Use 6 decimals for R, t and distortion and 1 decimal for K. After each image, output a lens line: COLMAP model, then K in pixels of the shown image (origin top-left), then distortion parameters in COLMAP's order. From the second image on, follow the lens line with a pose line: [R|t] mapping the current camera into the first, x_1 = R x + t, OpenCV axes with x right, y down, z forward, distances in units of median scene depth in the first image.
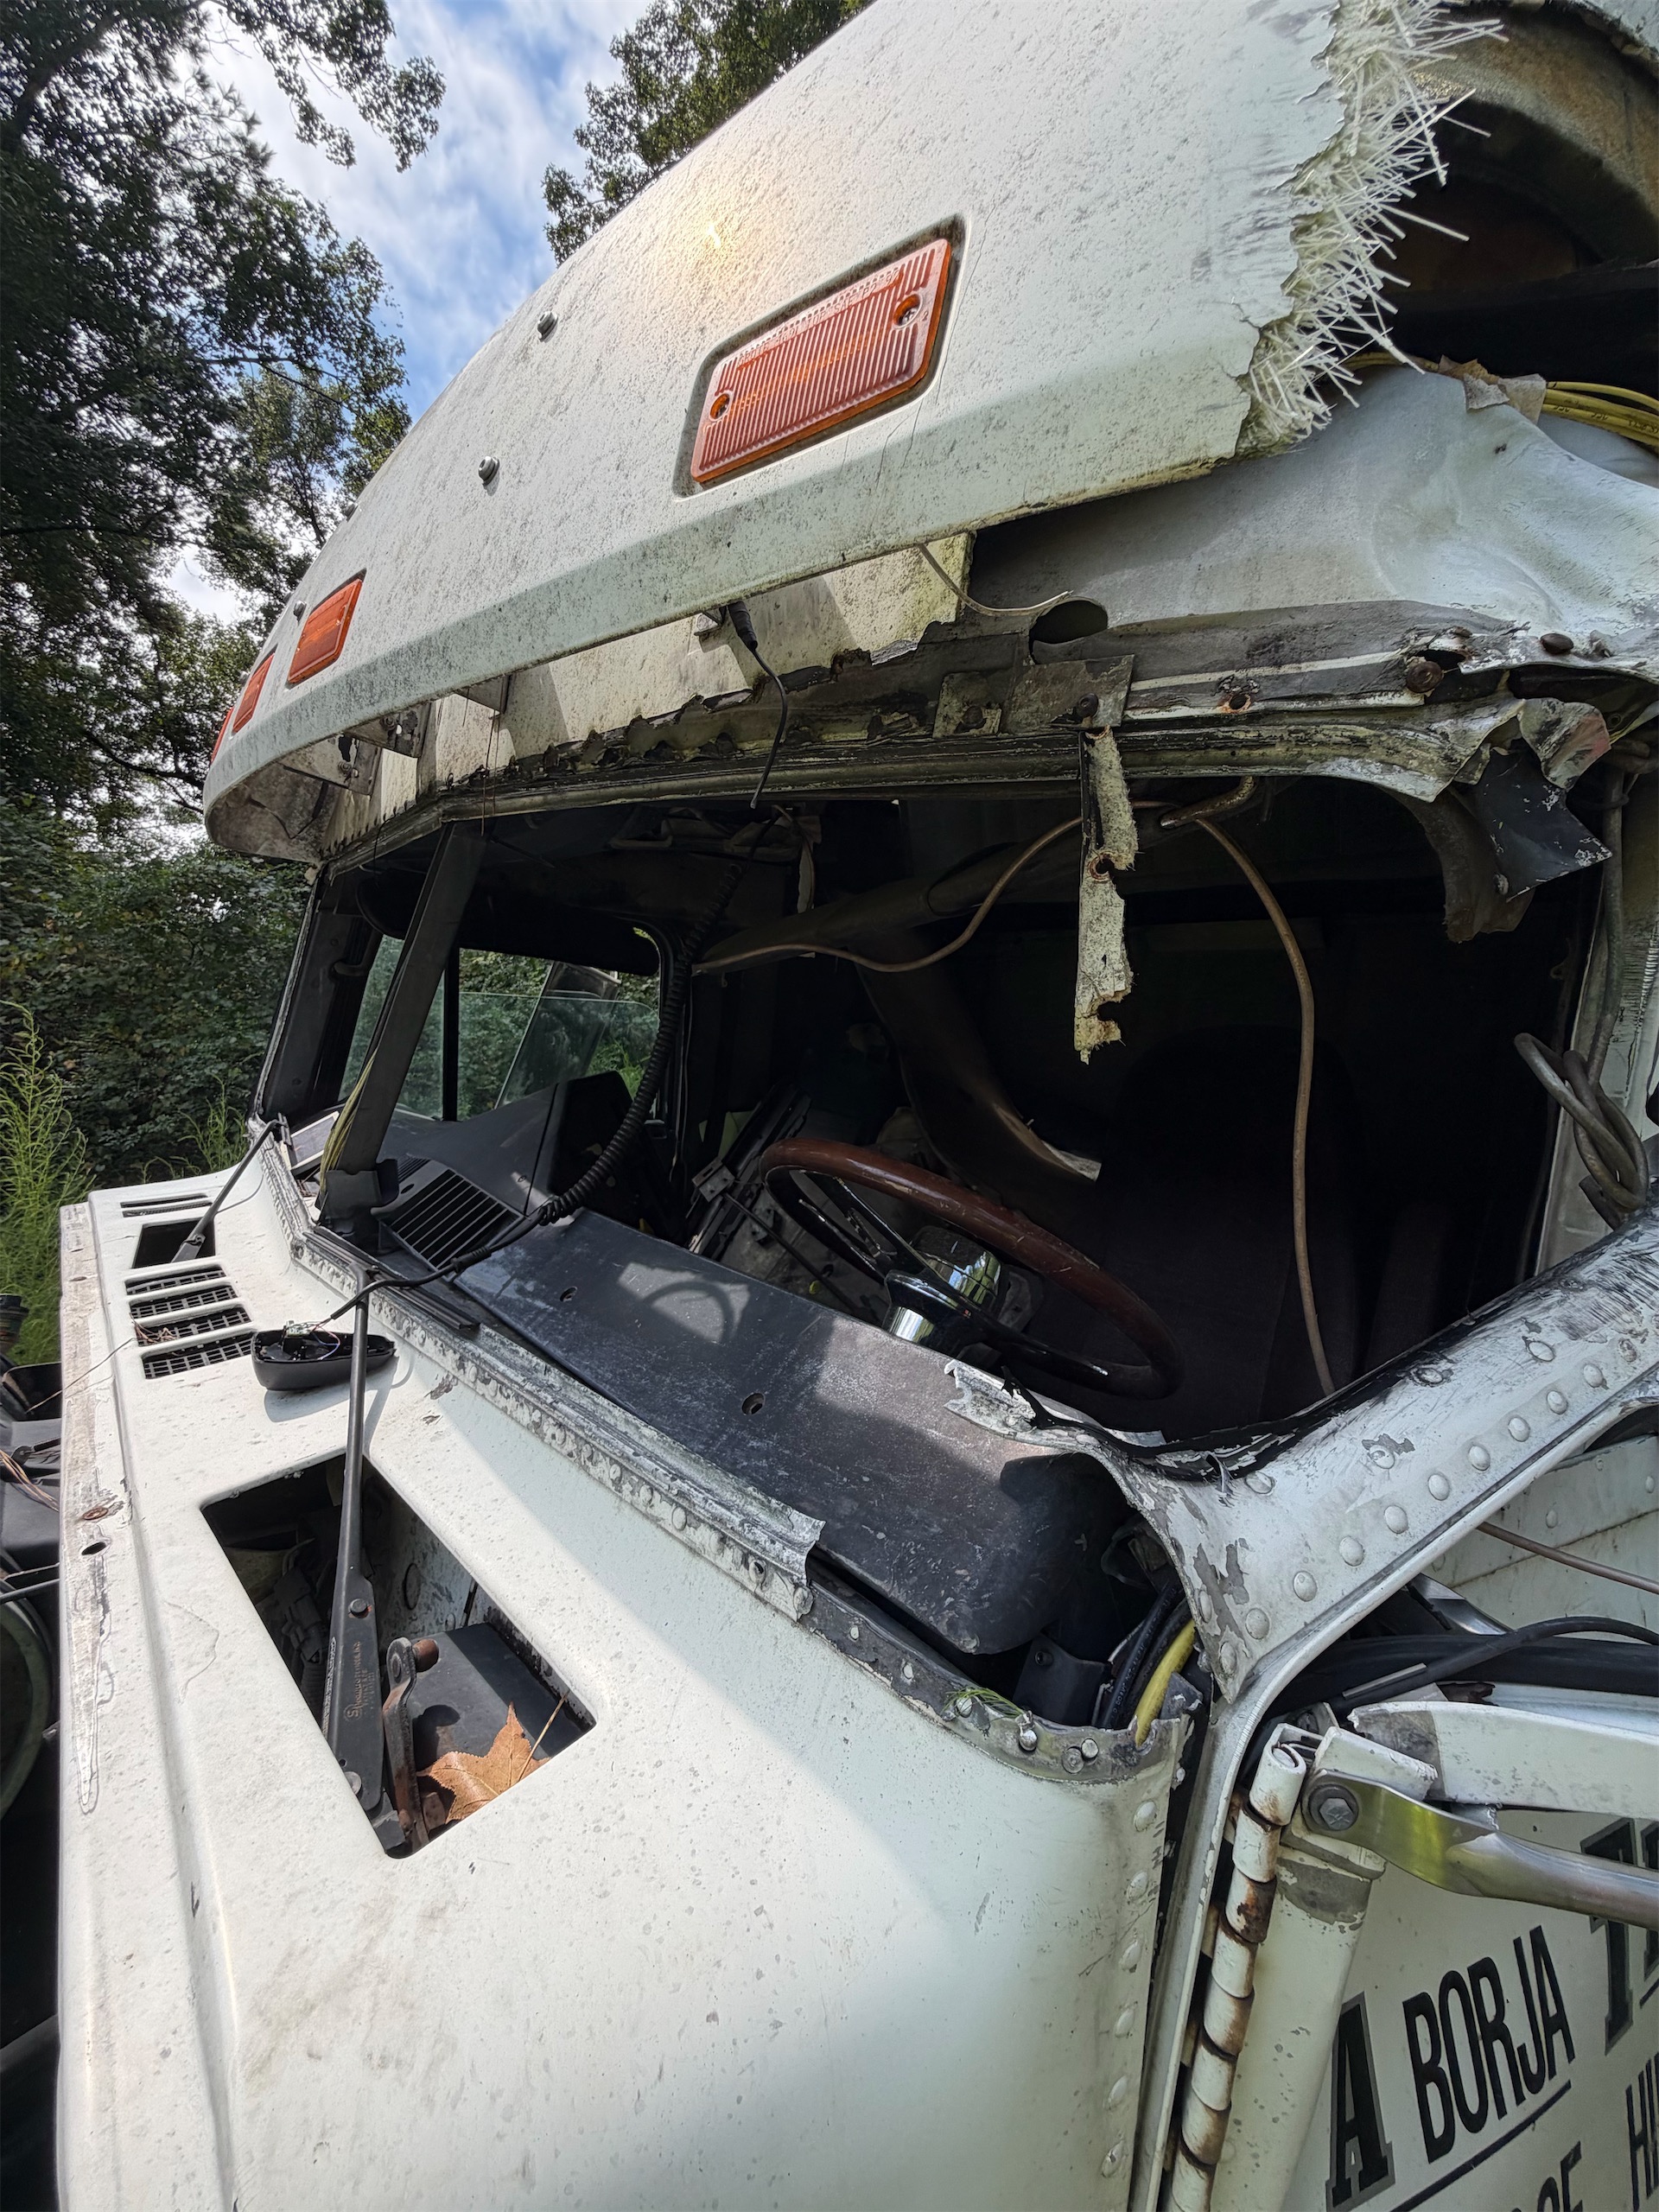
lens RADIAL K [[882.4, 0, 831.3], [0, 882.4, 1103.7], [0, 0, 1]] dist [0.000170, 0.000262]
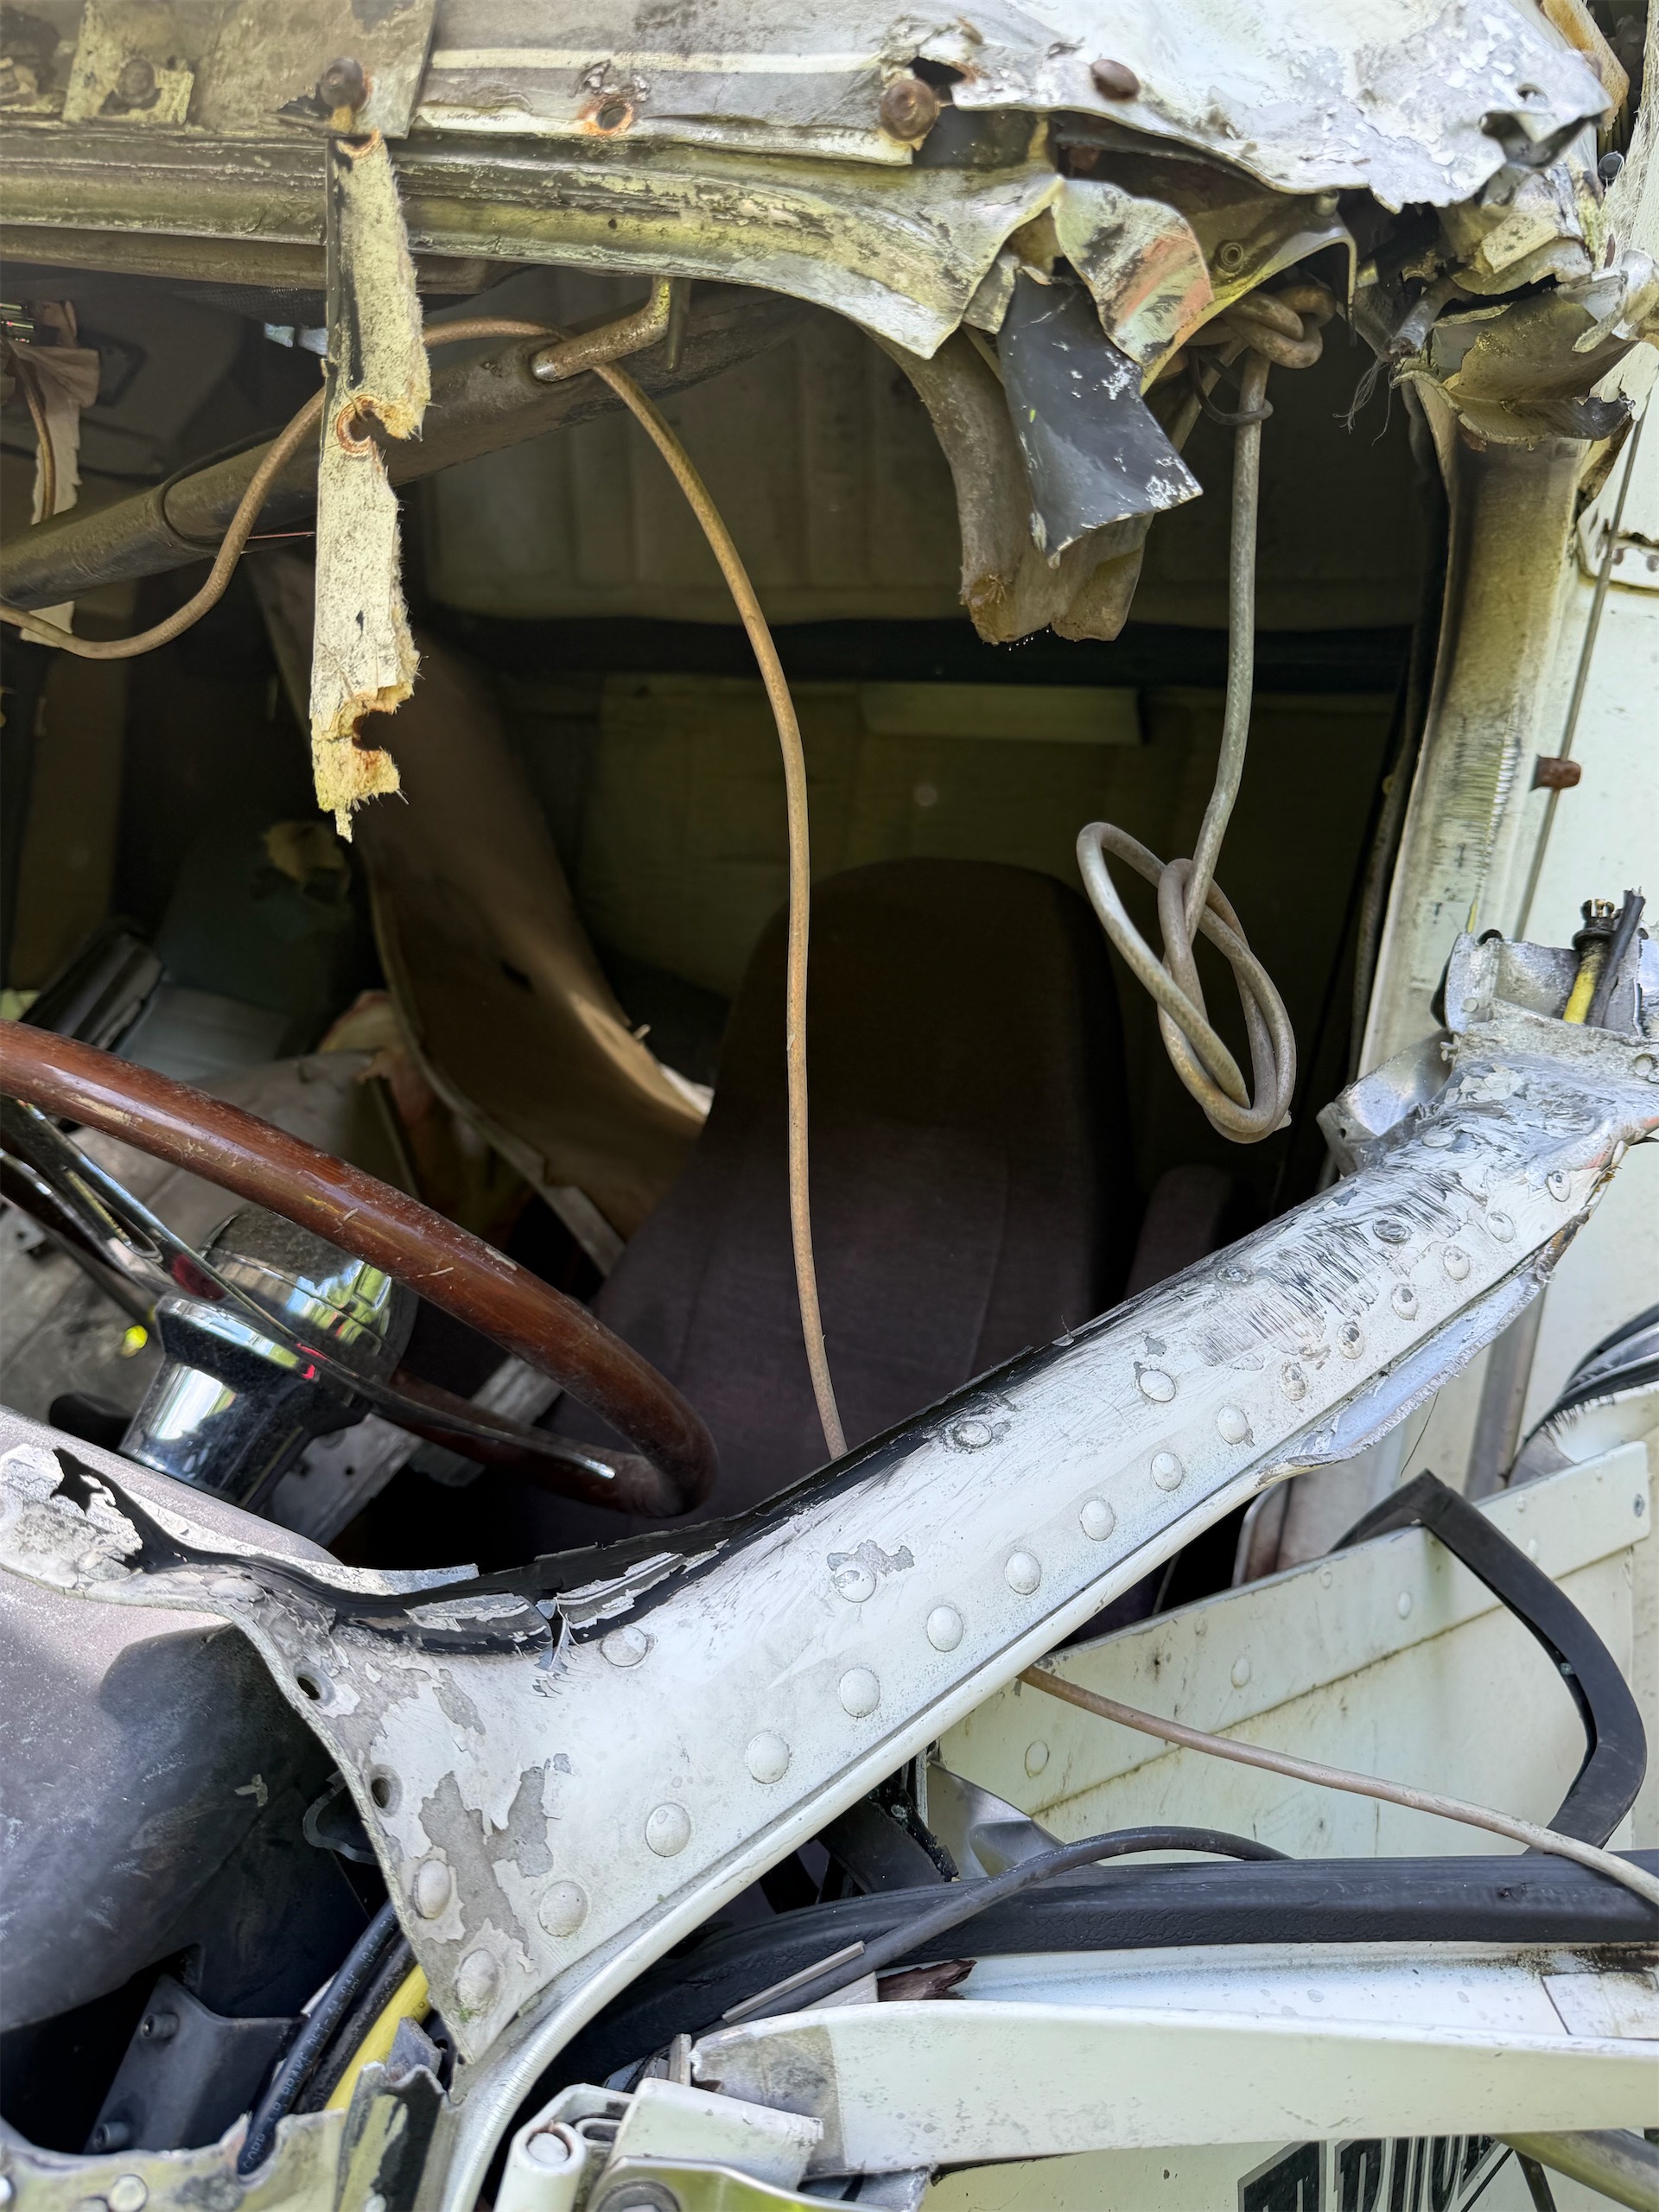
lens RADIAL K [[1657.7, 0, 836.3], [0, 1657.7, 1101.3], [0, 0, 1]] dist [0.018488, -0.039410]
pose [[0.957866, 0.015809, 0.286779, 0.316148], [-0.031908, 0.998161, 0.051550, 0.048481], [-0.285437, -0.058528, 0.956609, 0.031981]]
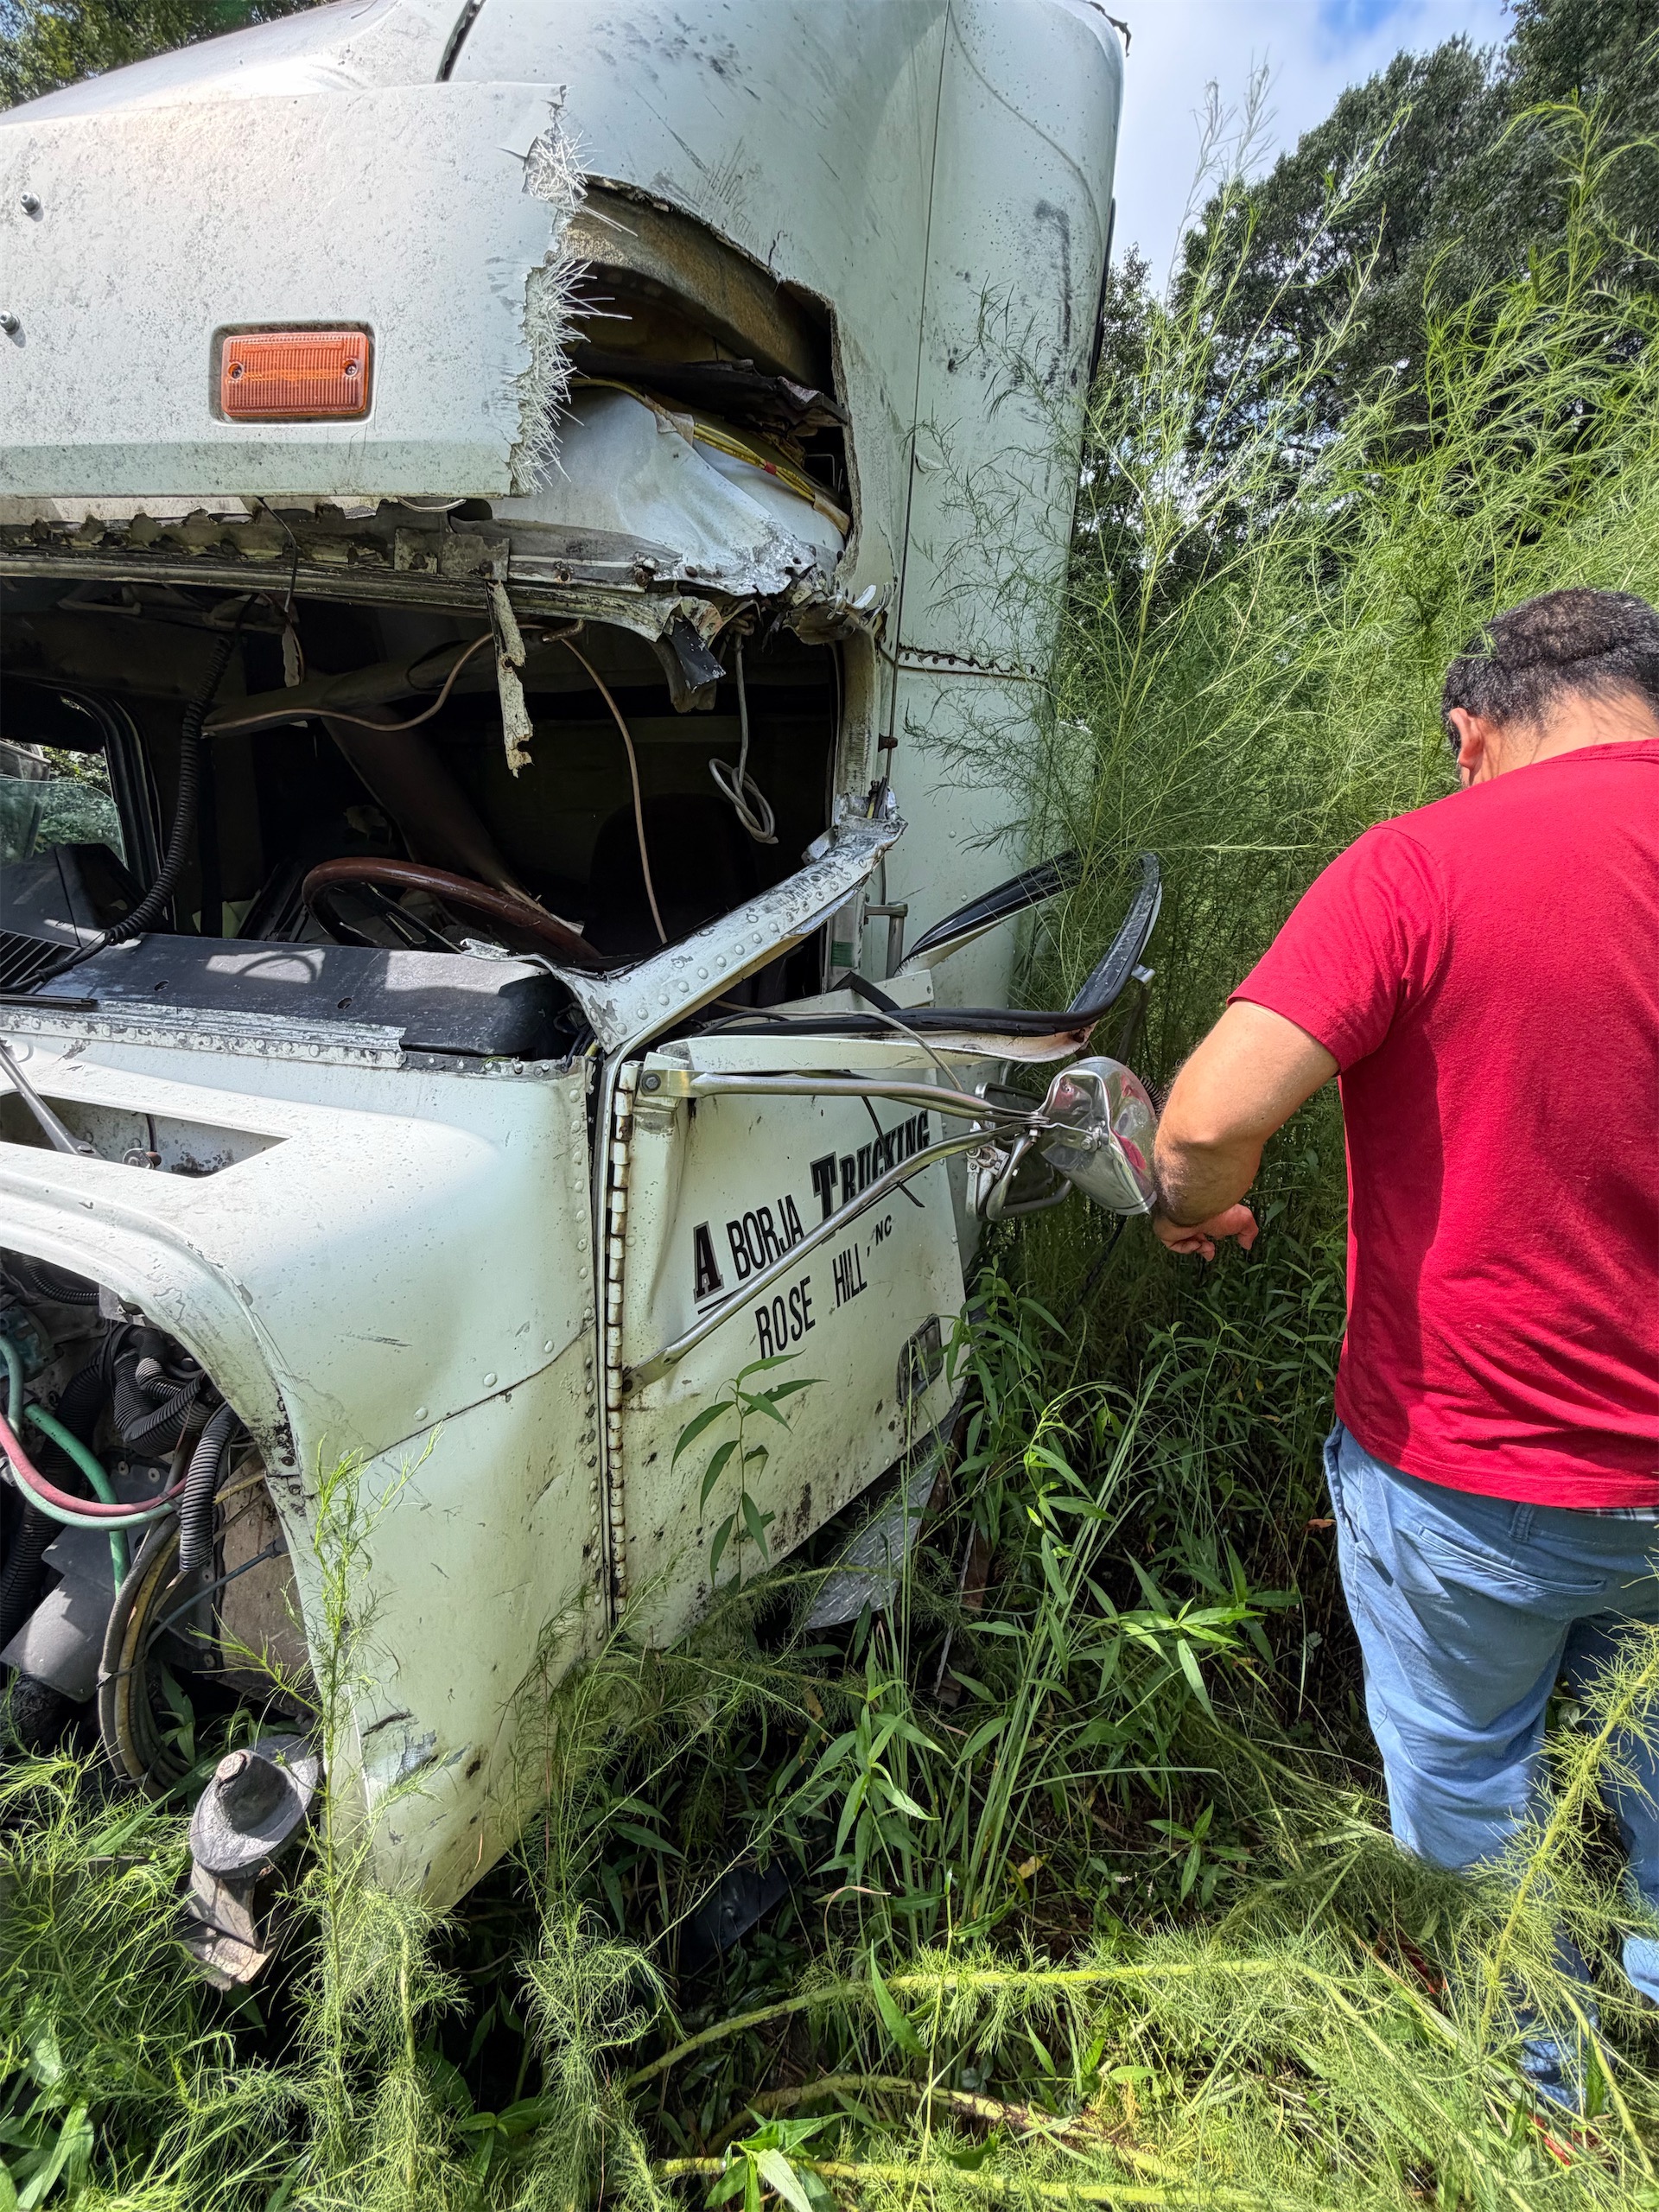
lens RADIAL K [[882.4, 0, 831.3], [0, 882.4, 1103.7], [0, 0, 1]] dist [0.000170, 0.000262]
pose [[0.867787, -0.165613, 0.468527, -0.133474], [0.065883, 0.972851, 0.221854, 0.280493], [-0.492549, -0.161655, 0.855139, -1.132015]]
